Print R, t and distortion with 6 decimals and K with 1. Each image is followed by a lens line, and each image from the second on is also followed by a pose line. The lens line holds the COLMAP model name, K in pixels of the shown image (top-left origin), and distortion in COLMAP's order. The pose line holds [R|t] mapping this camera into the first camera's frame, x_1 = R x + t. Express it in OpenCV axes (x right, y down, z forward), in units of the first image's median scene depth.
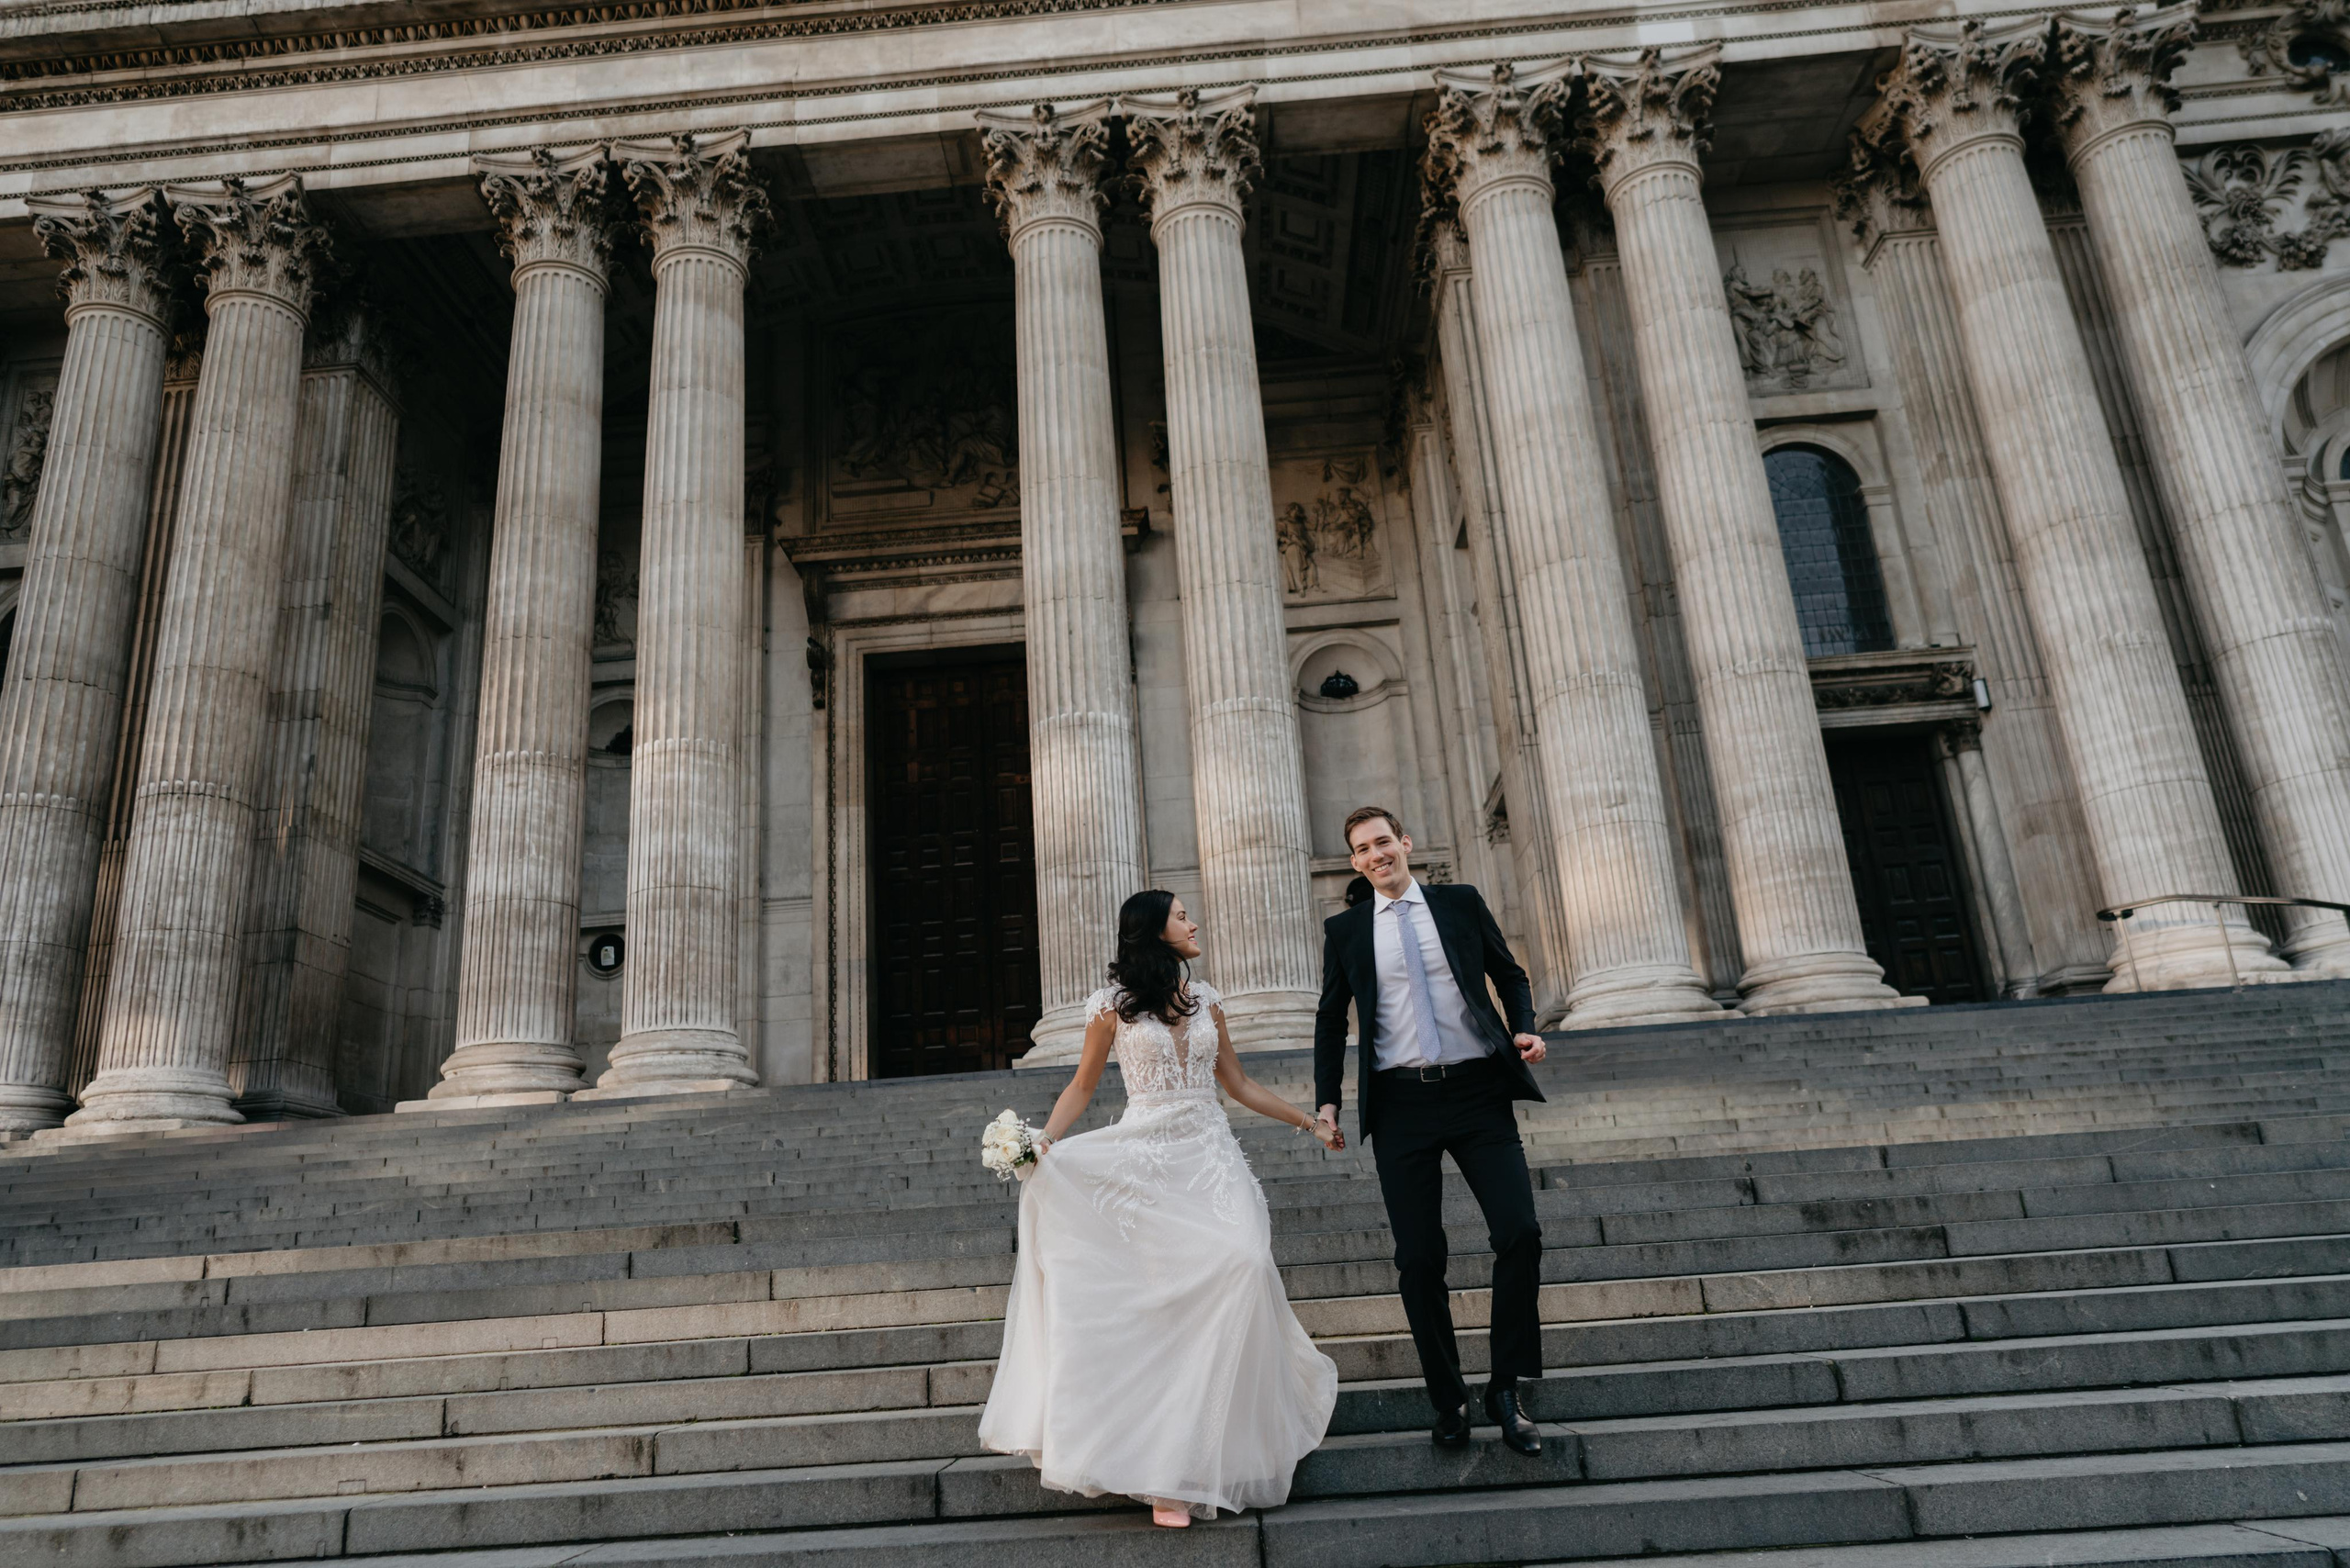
lens RADIAL K [[1675.6, 0, 1175.0], [0, 1675.6, 784.0], [0, 0, 1]] dist [0.001111, 0.005251]
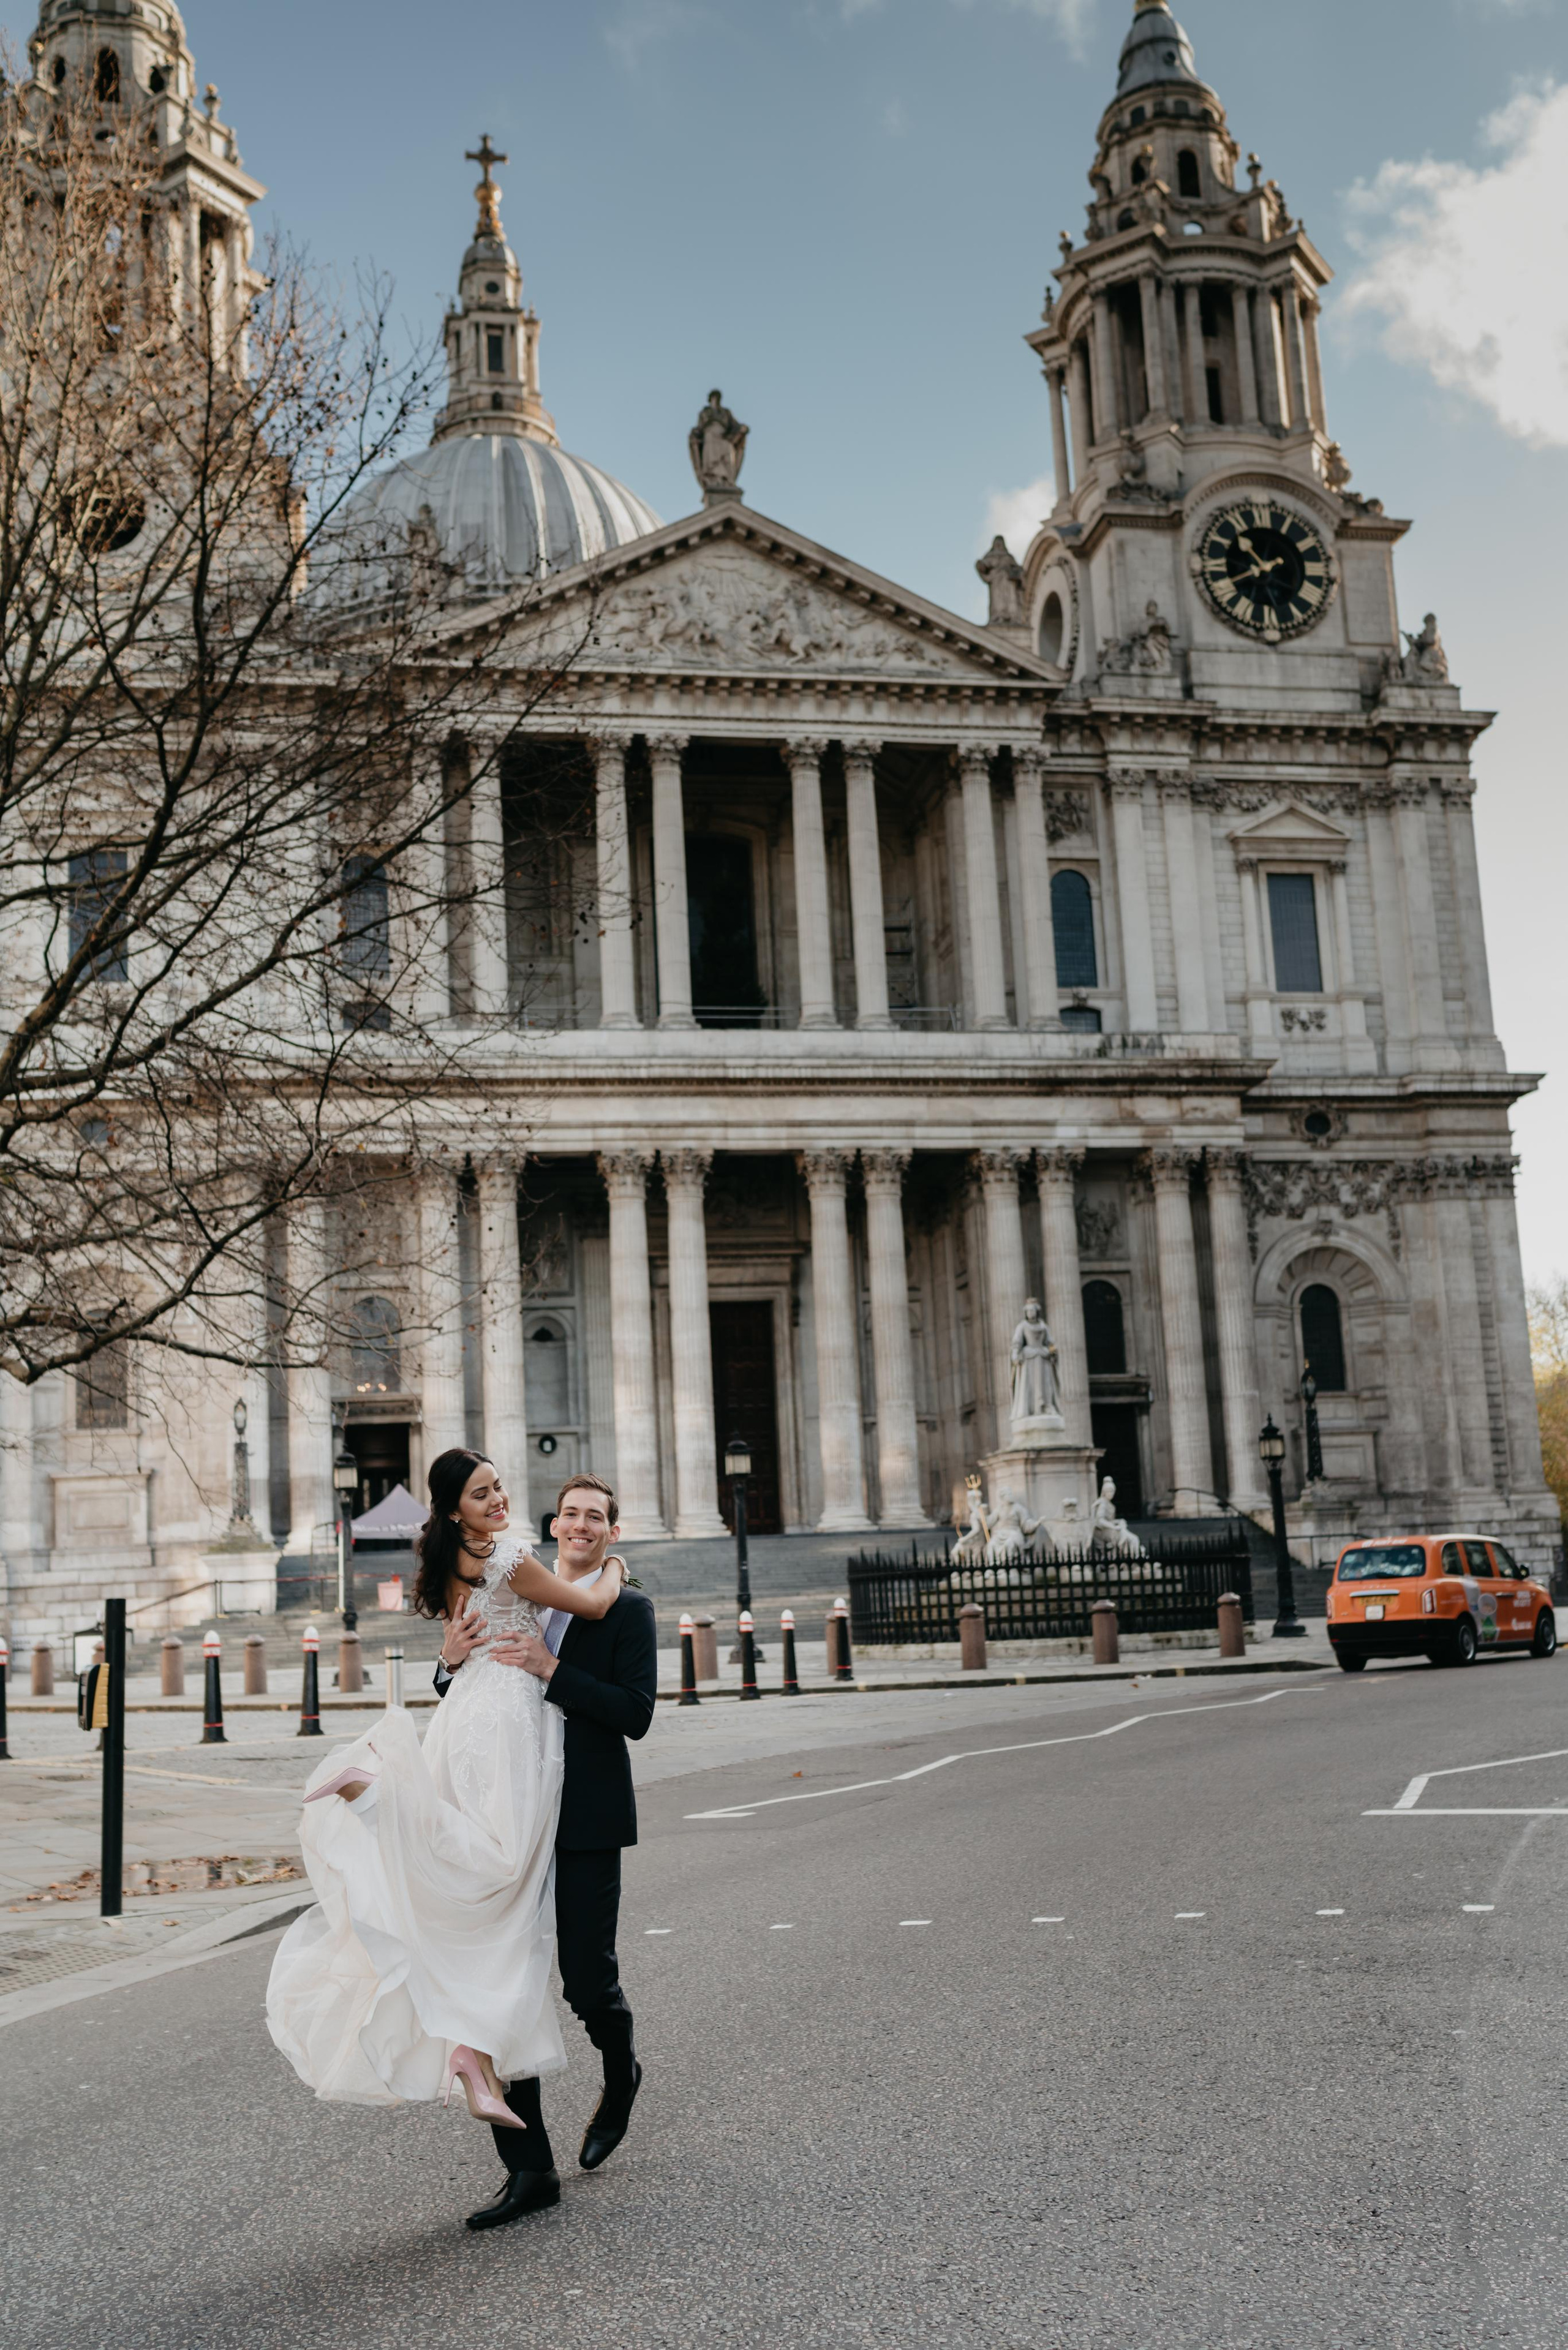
lens RADIAL K [[2358.0, 0, 824.0], [0, 2358.0, 1210.5], [0, 0, 1]] dist [-0.008100, 0.031710]
pose [[0.967268, 0.061124, 0.246287, -1.020121], [-0.093855, 0.987906, 0.123425, -0.798067], [-0.235764, -0.142500, 0.961306, -2.577157]]
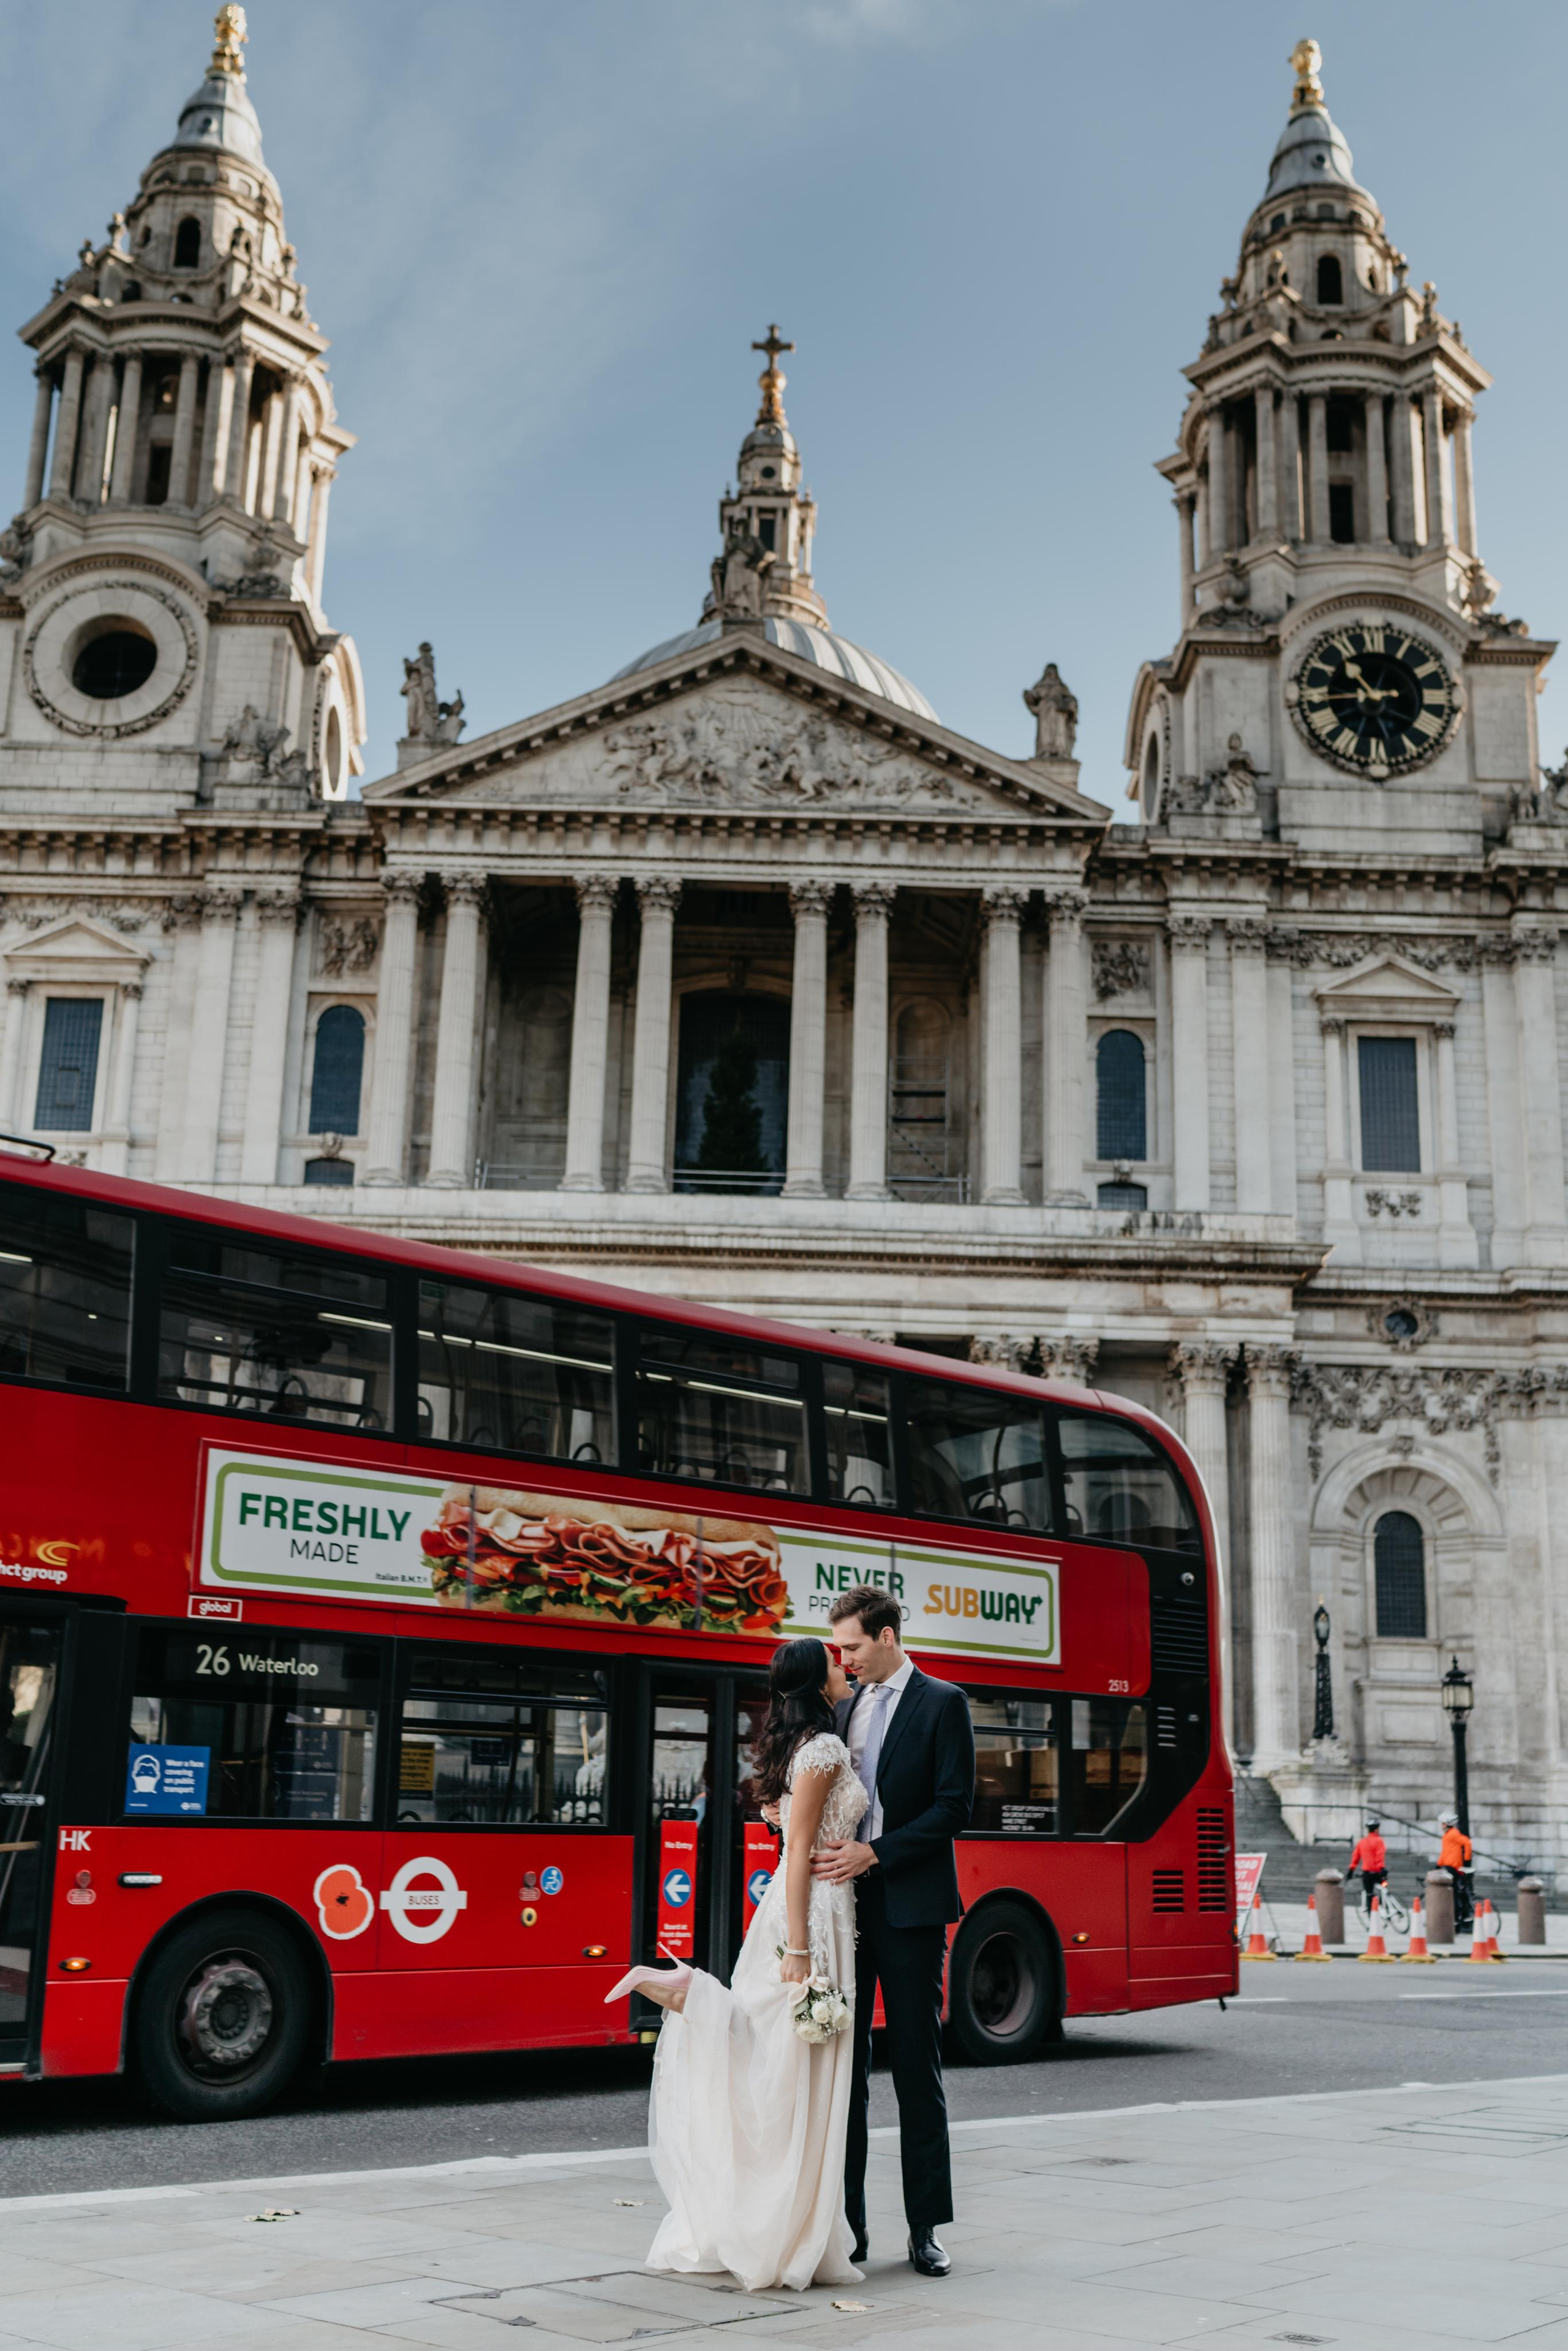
lens RADIAL K [[2402.3, 0, 779.7], [0, 2402.3, 1238.6], [0, 0, 1]] dist [-0.010790, 0.021595]
pose [[0.993968, 0.106074, 0.027867, -0.226059], [-0.107704, 0.992021, 0.065537, -0.783102], [-0.020693, -0.068143, 0.997461, -2.373753]]
